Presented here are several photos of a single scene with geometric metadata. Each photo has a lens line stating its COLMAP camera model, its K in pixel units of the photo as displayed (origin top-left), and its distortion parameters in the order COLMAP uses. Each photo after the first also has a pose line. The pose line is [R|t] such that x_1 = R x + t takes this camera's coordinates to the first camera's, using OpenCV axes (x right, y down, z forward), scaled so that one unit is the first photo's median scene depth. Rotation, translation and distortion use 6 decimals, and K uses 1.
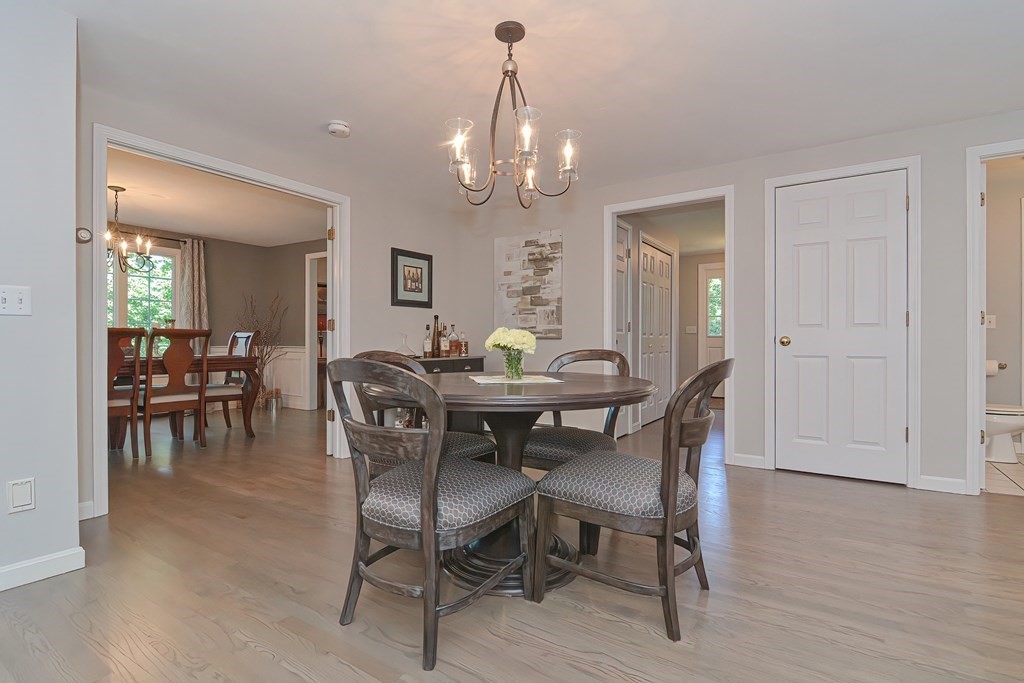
lens RADIAL K [[517.7, 0, 494.0], [0, 517.7, 349.4], [0, 0, 1]] dist [-0.002836, -0.000843]
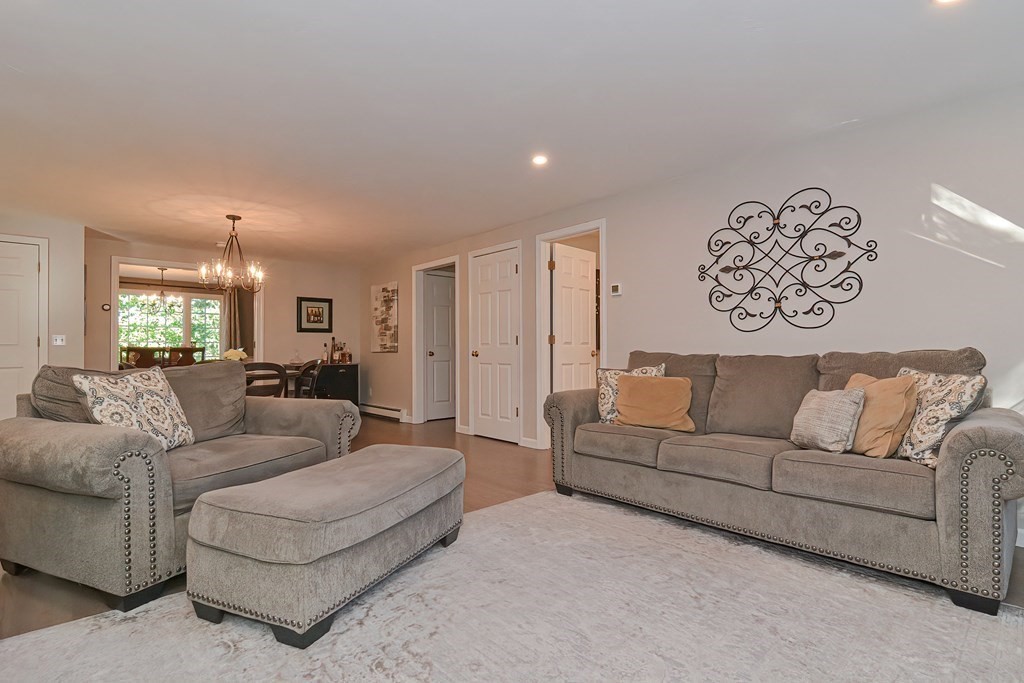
lens RADIAL K [[517.7, 0, 494.0], [0, 517.7, 349.4], [0, 0, 1]] dist [-0.002836, -0.000843]
pose [[0.964489, -0.003681, -0.264097, 0.801410], [-0.000227, 0.999891, -0.014765, -0.005659], [0.264123, 0.014301, 0.964383, -0.398763]]
